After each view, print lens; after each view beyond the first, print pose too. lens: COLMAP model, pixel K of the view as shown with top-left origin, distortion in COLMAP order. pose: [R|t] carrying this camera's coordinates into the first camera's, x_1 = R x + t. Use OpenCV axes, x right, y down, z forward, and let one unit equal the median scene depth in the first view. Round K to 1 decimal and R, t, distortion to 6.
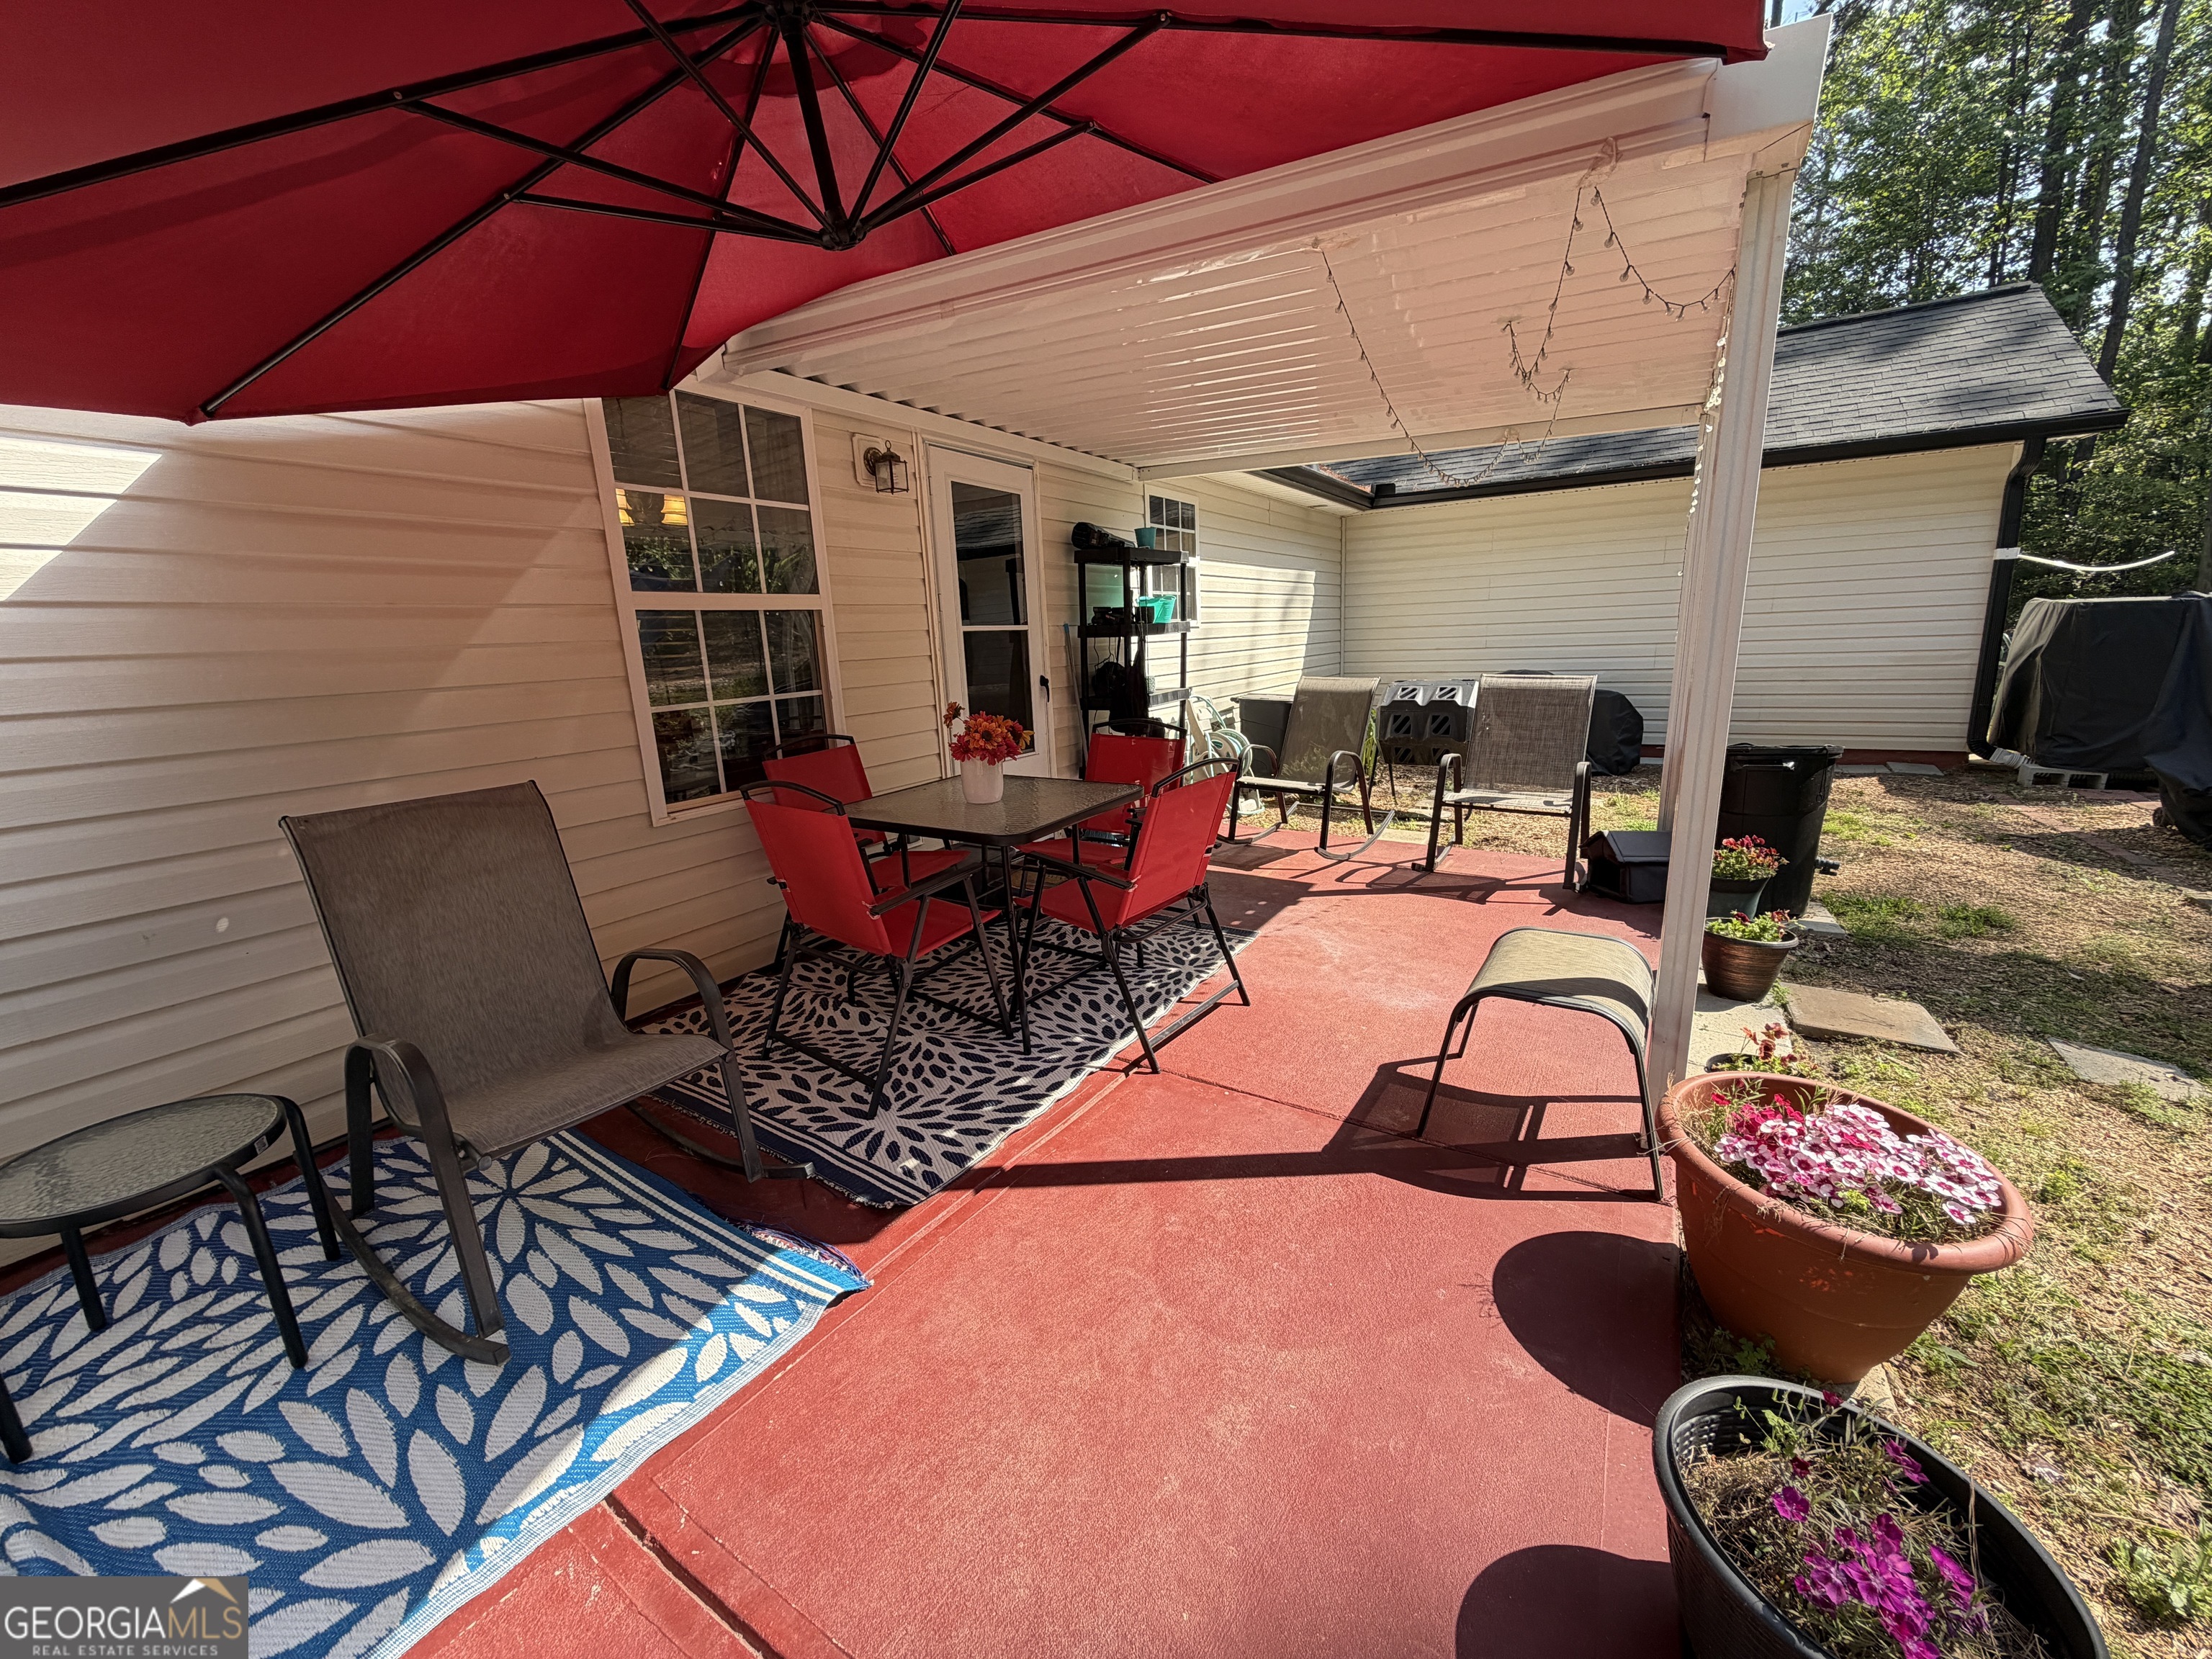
lens RADIAL K [[880.4, 0, 1100.5], [0, 880.4, 835.8], [0, 0, 1]] dist [0.000462, 0.000132]
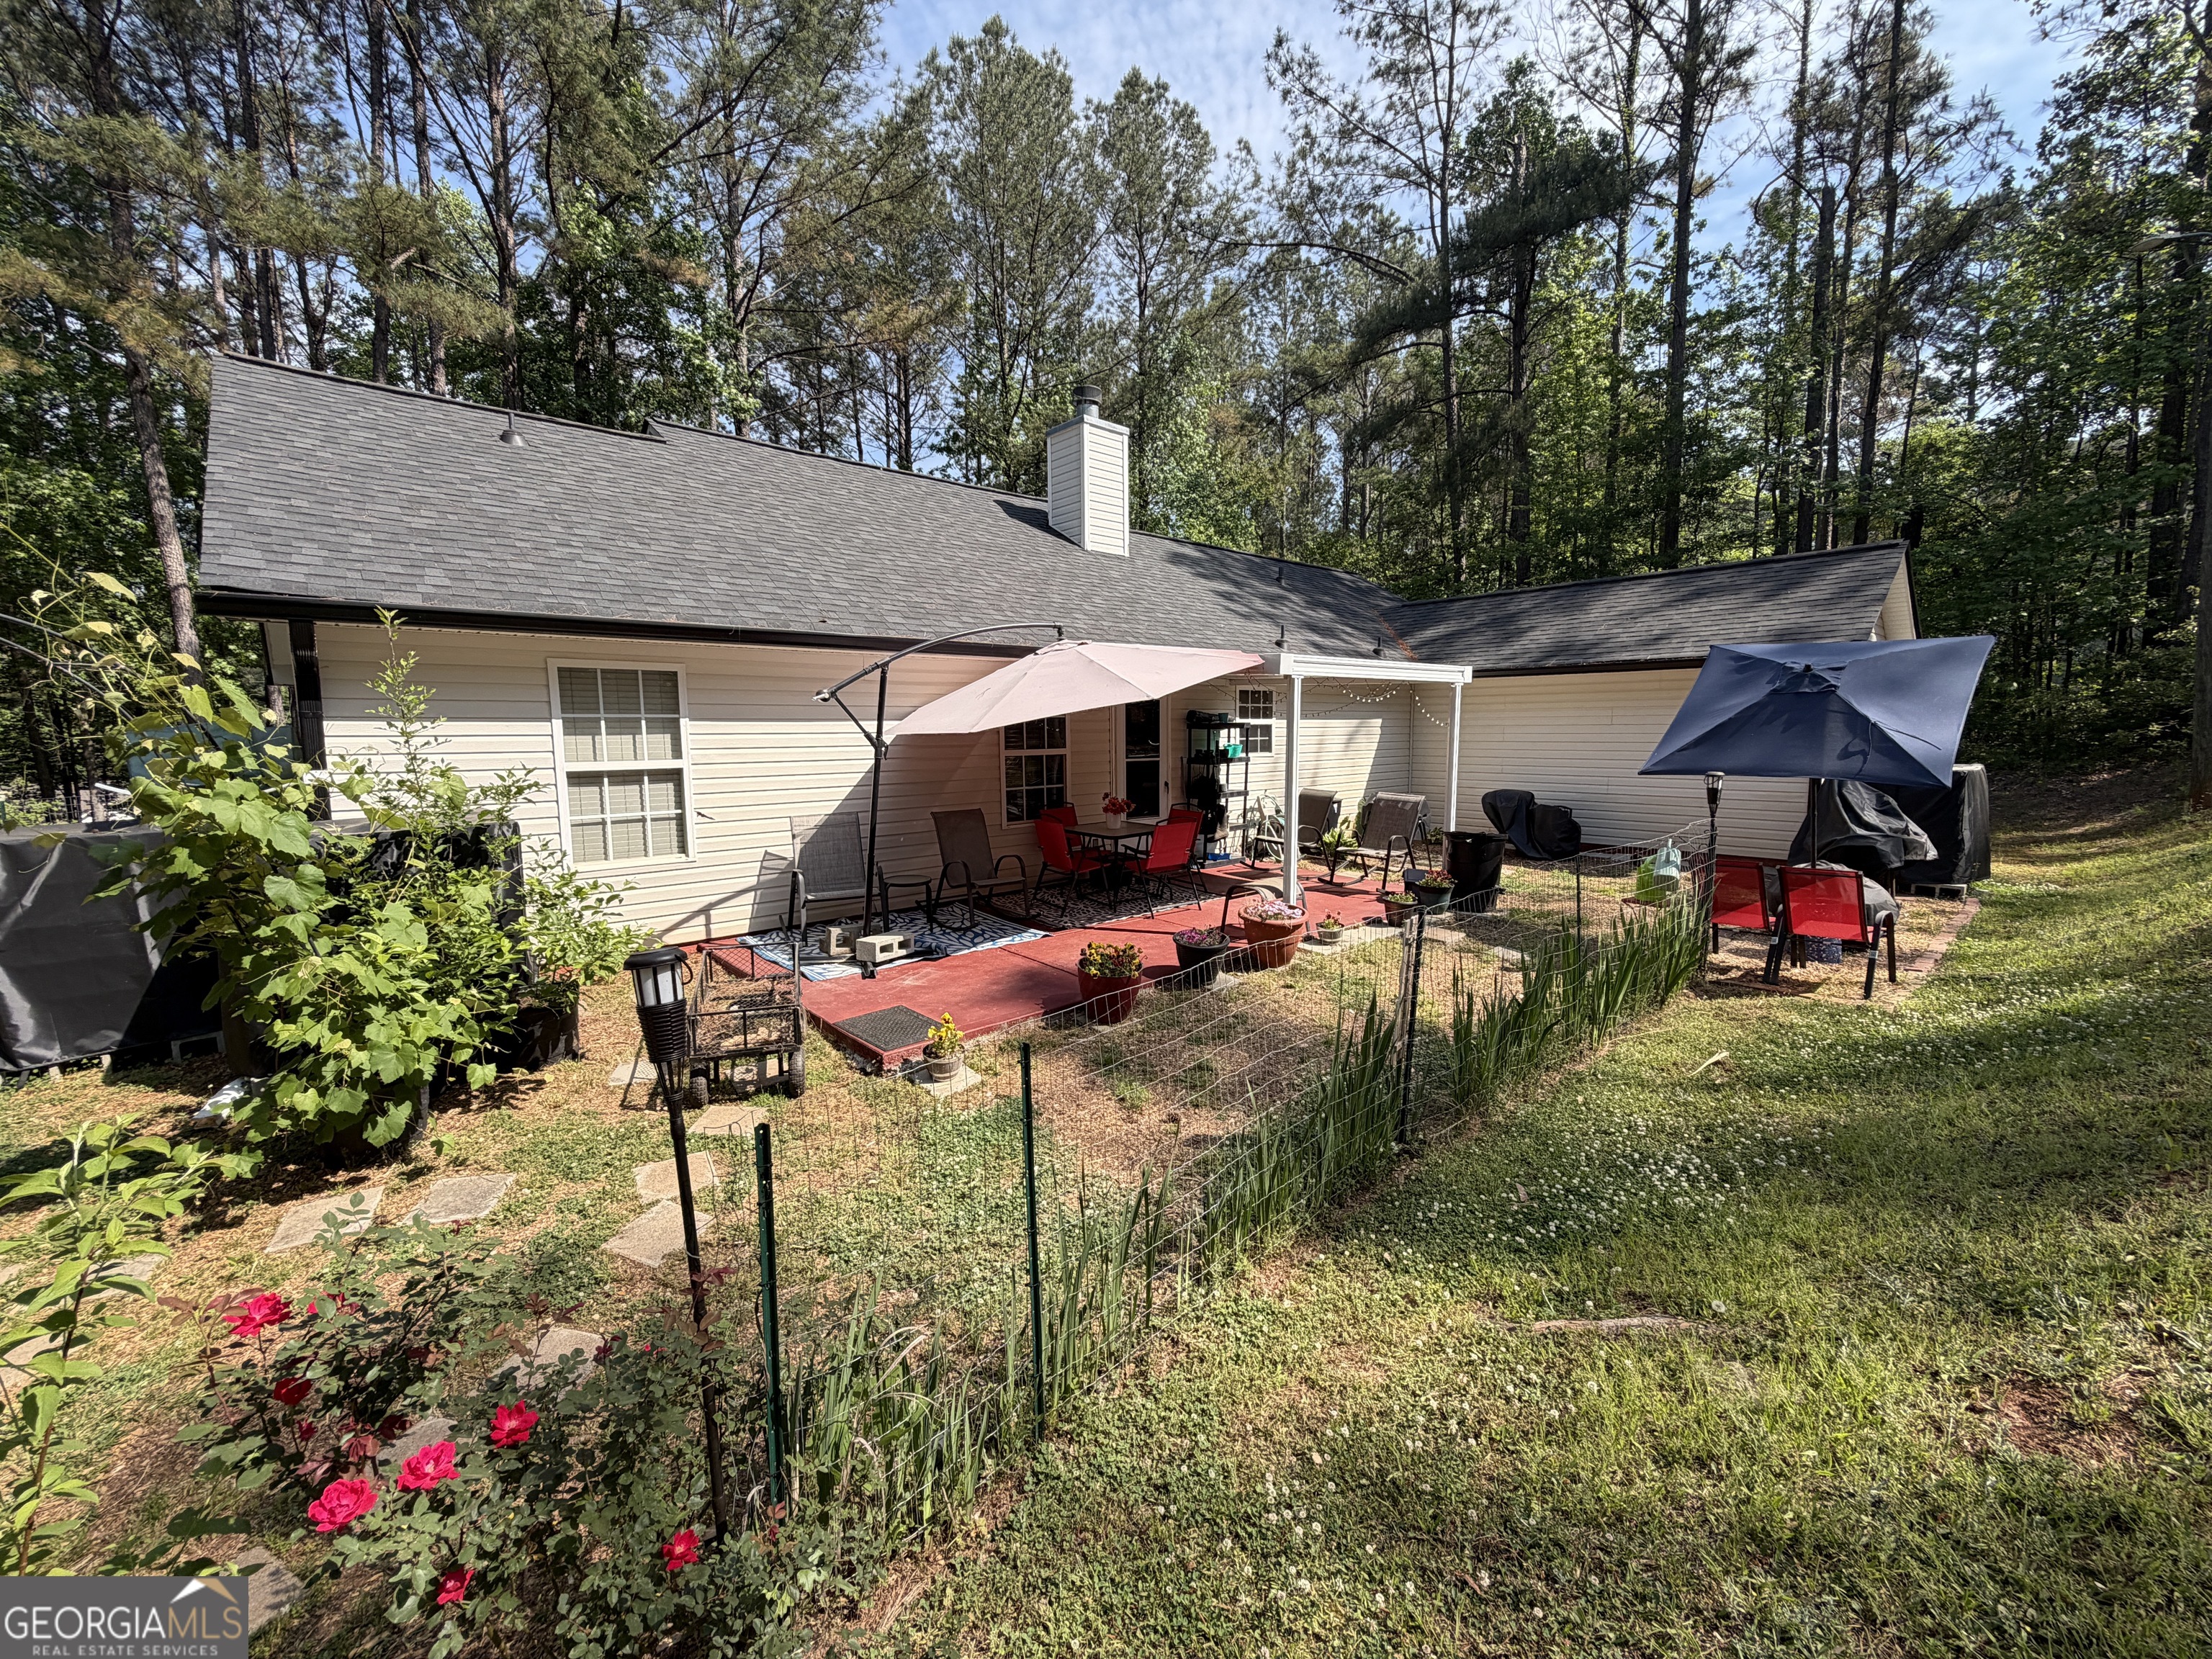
lens RADIAL K [[880.4, 0, 1097.0], [0, 880.4, 831.0], [0, 0, 1]] dist [0.000462, 0.000132]
pose [[0.955659, 0.068608, -0.286373, 0.363456], [-0.096704, 0.991666, -0.085133, 0.123706], [0.278146, 0.109051, 0.954328, -0.980263]]
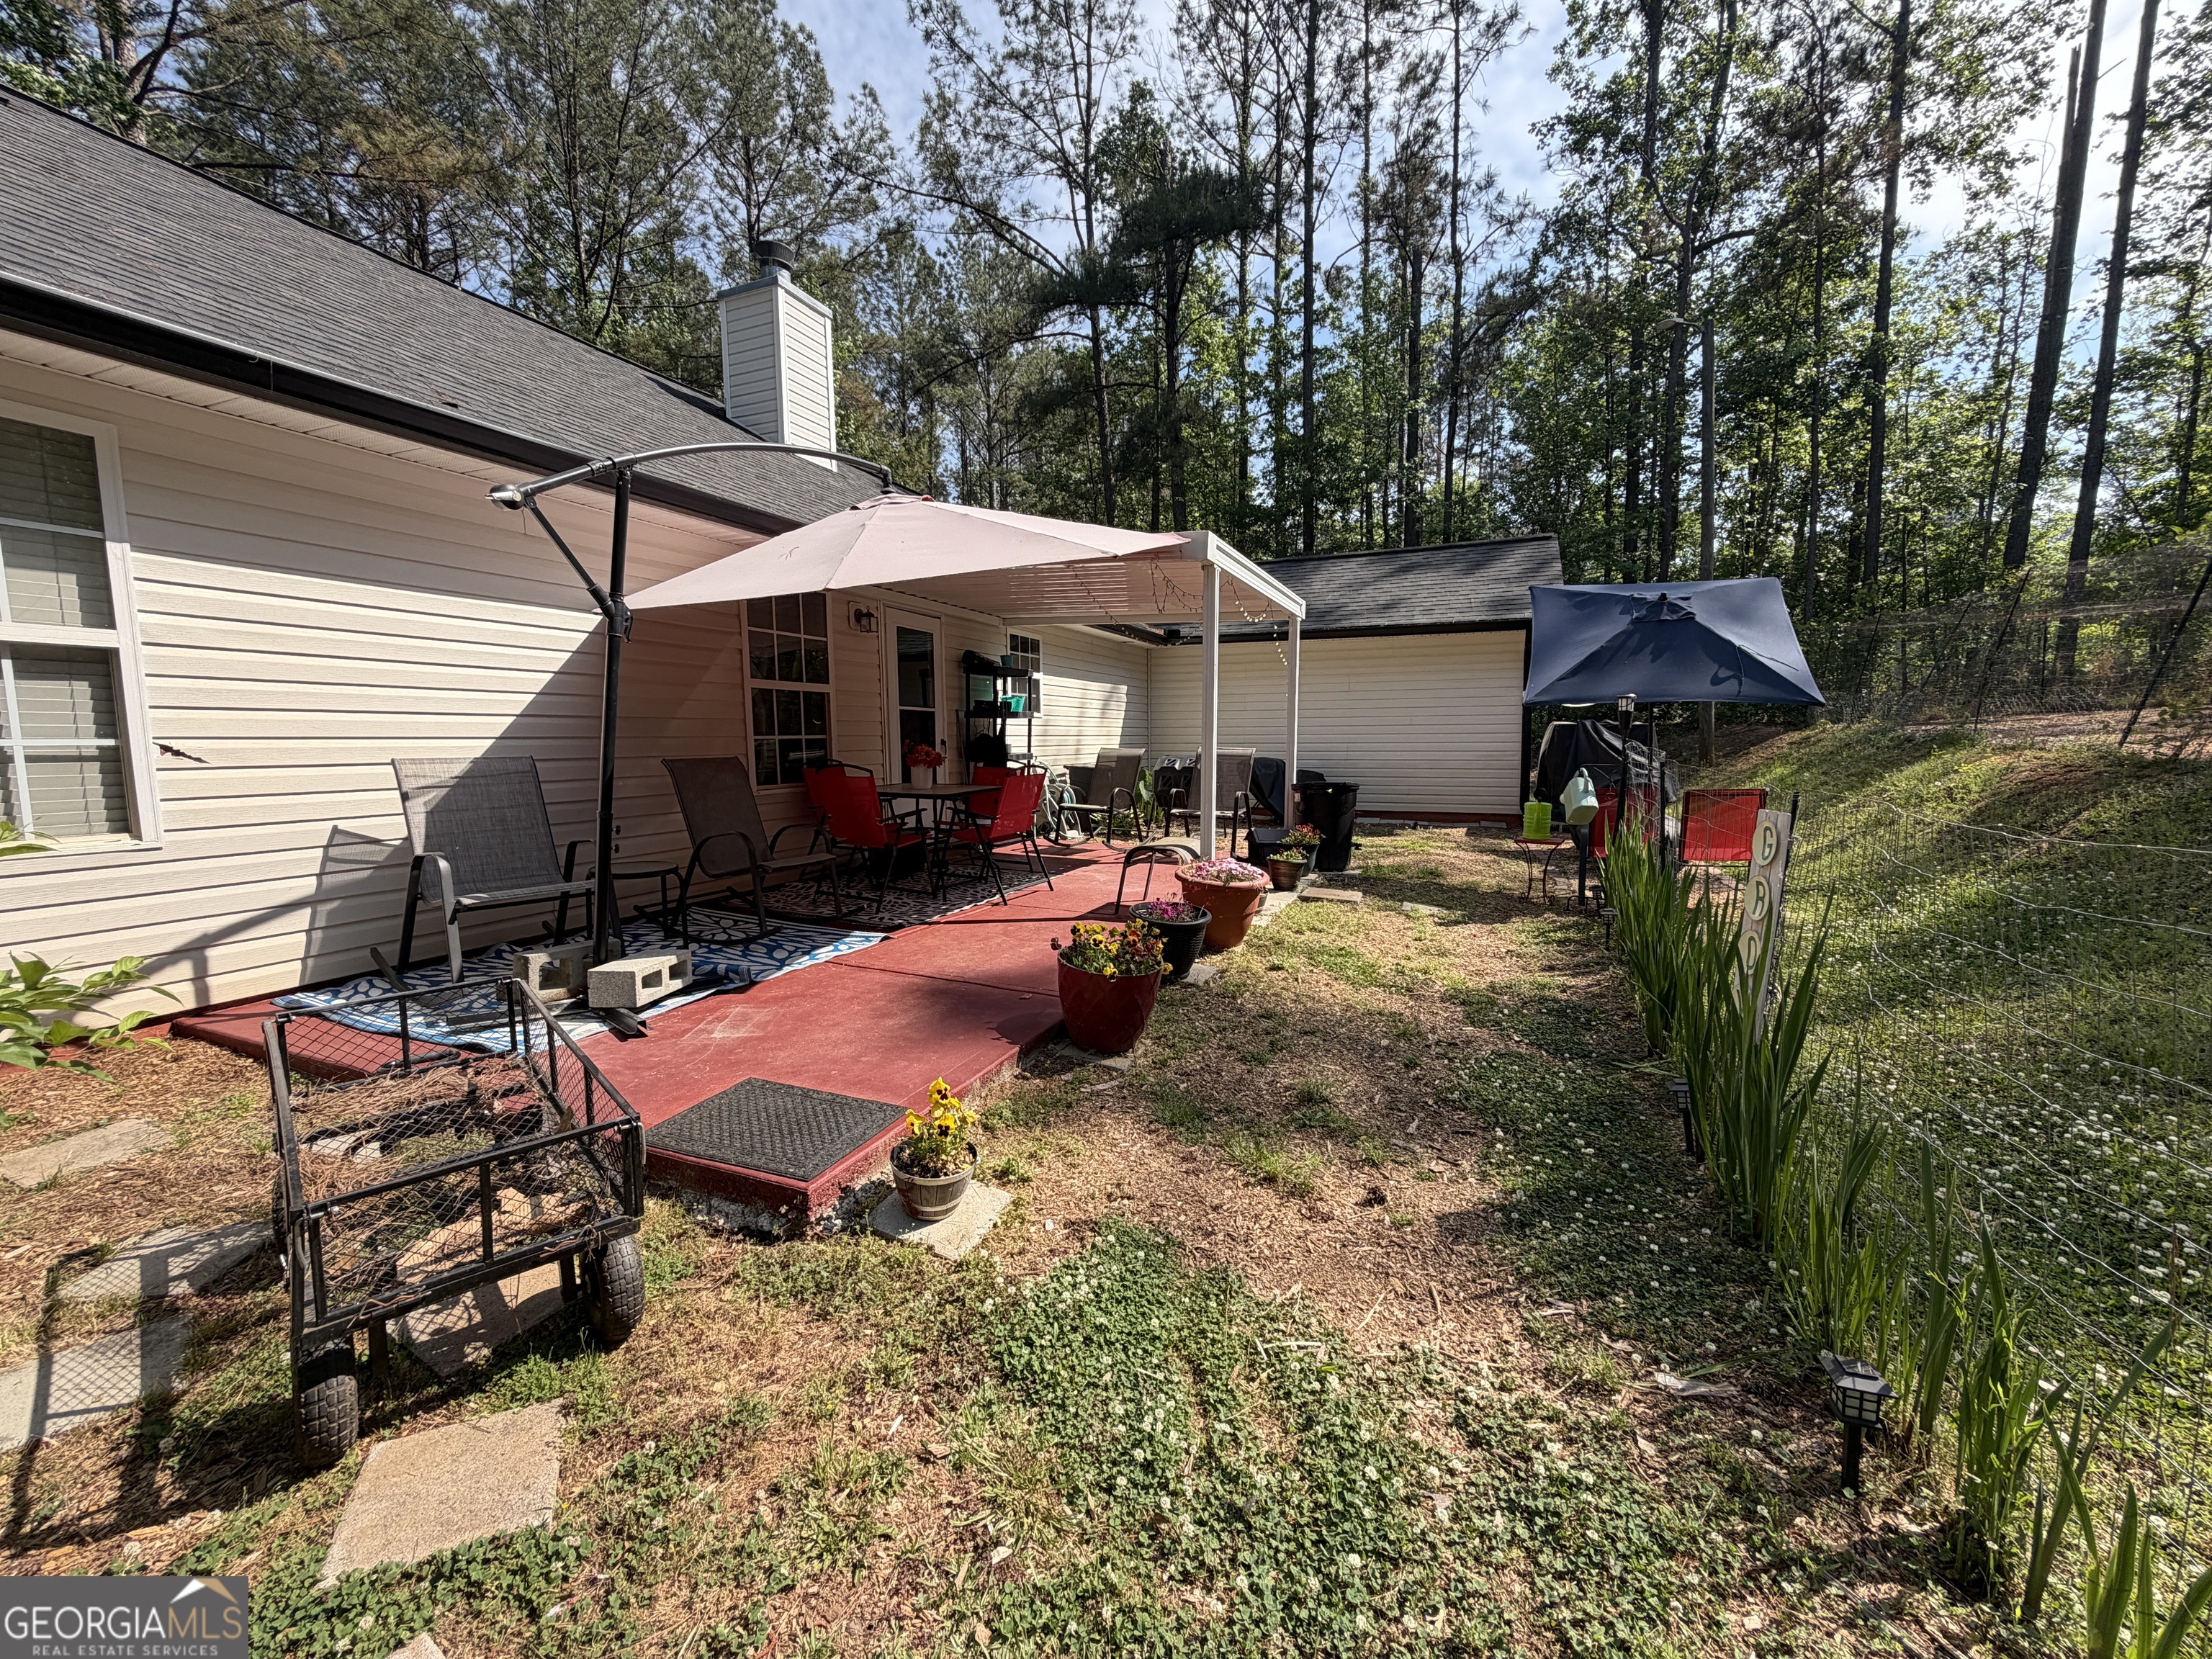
lens RADIAL K [[880.4, 0, 1095.8], [0, 880.4, 830.6], [0, 0, 1]] dist [0.000462, 0.000132]
pose [[0.988298, 0.021844, 0.150962, -0.025876], [-0.003169, 0.992420, -0.122855, 0.178151], [-0.152501, 0.120939, 0.980876, -0.599754]]
